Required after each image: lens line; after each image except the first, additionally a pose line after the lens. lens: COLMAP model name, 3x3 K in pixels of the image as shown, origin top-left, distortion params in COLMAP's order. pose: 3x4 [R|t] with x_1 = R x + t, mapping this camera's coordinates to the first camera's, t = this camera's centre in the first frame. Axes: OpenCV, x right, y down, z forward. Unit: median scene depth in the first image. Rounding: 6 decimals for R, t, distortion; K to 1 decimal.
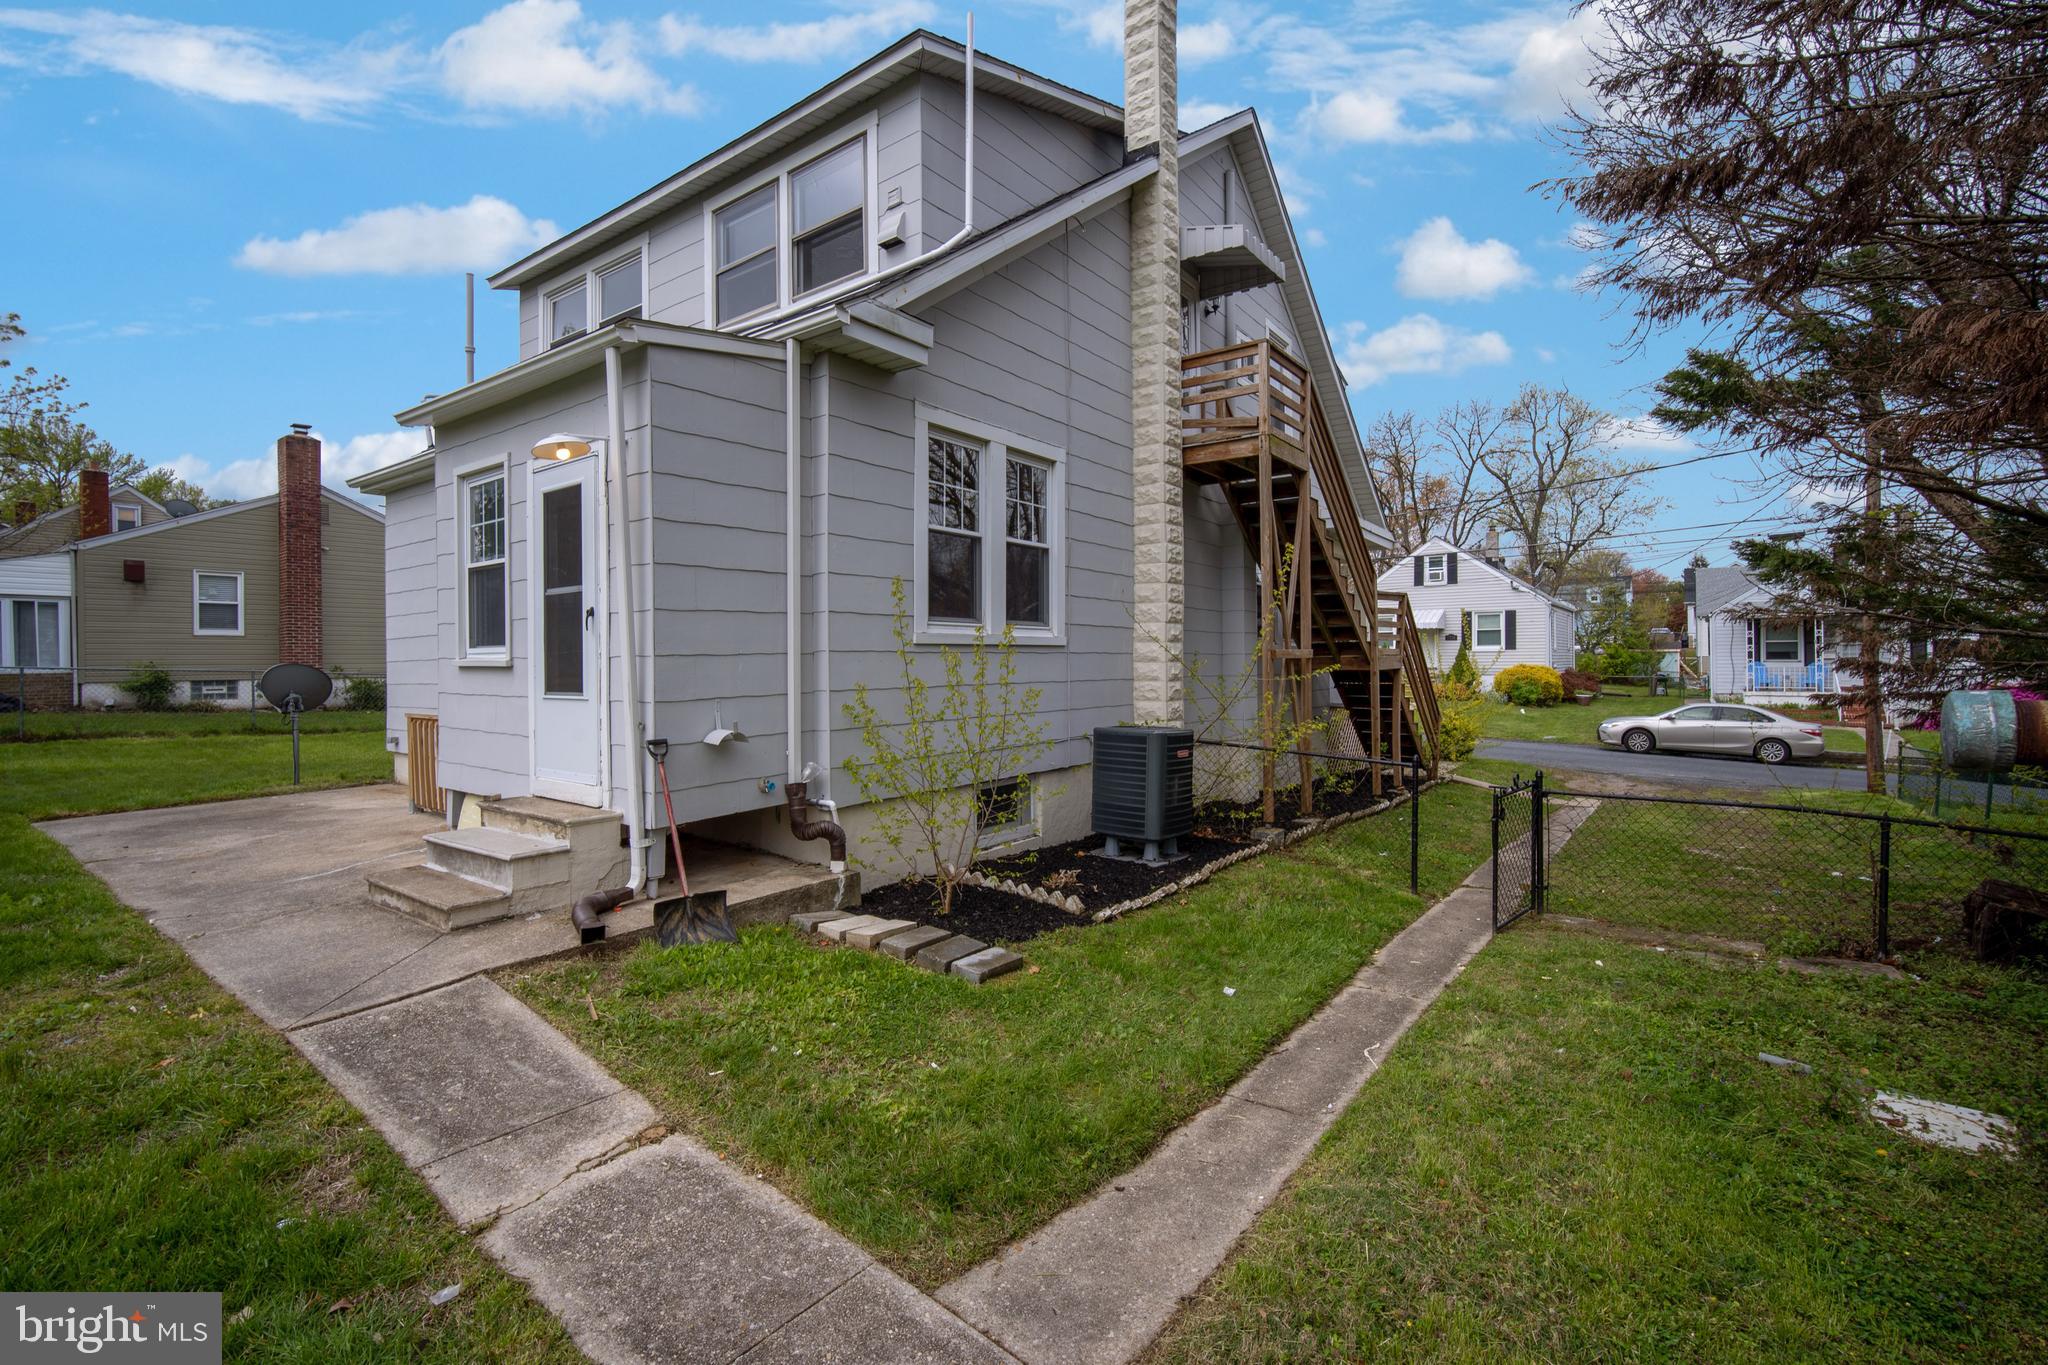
lens RADIAL K [[901.7, 0, 1031.4], [0, 901.7, 669.6], [0, 0, 1]] dist [-0.007711, 0.000306]
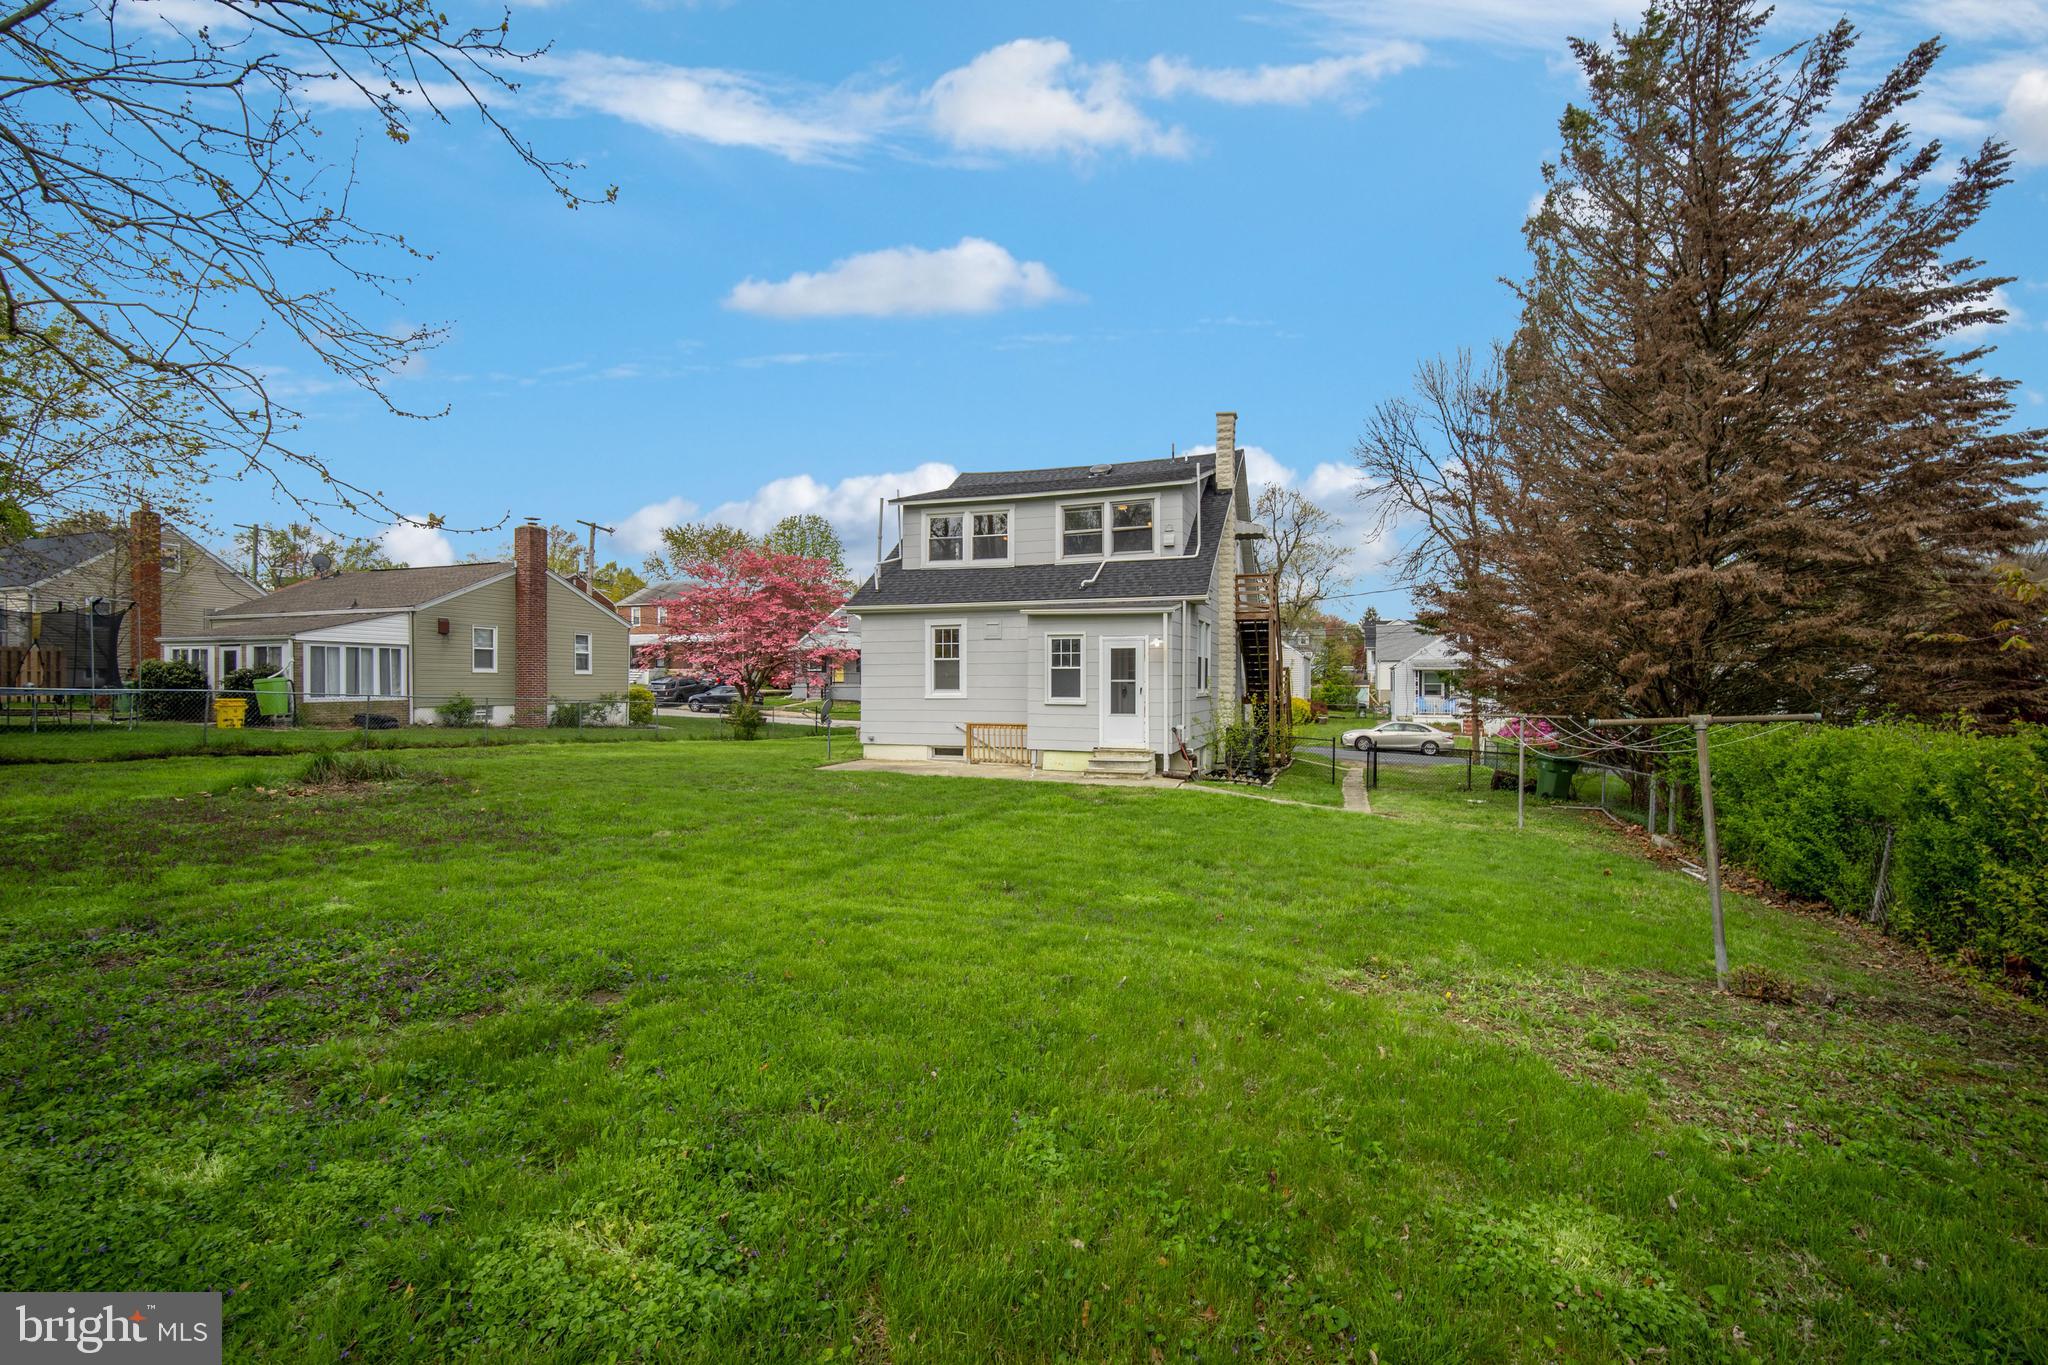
lens RADIAL K [[955.2, 0, 1024.0], [0, 955.2, 682.5], [0, 0, 1]] dist [-0.002433, -0.000050]
pose [[0.954909, 0.010489, 0.296714, -0.475826], [-0.007331, 0.999904, -0.011754, -0.010529], [-0.296808, 0.009049, 0.954894, -0.535241]]
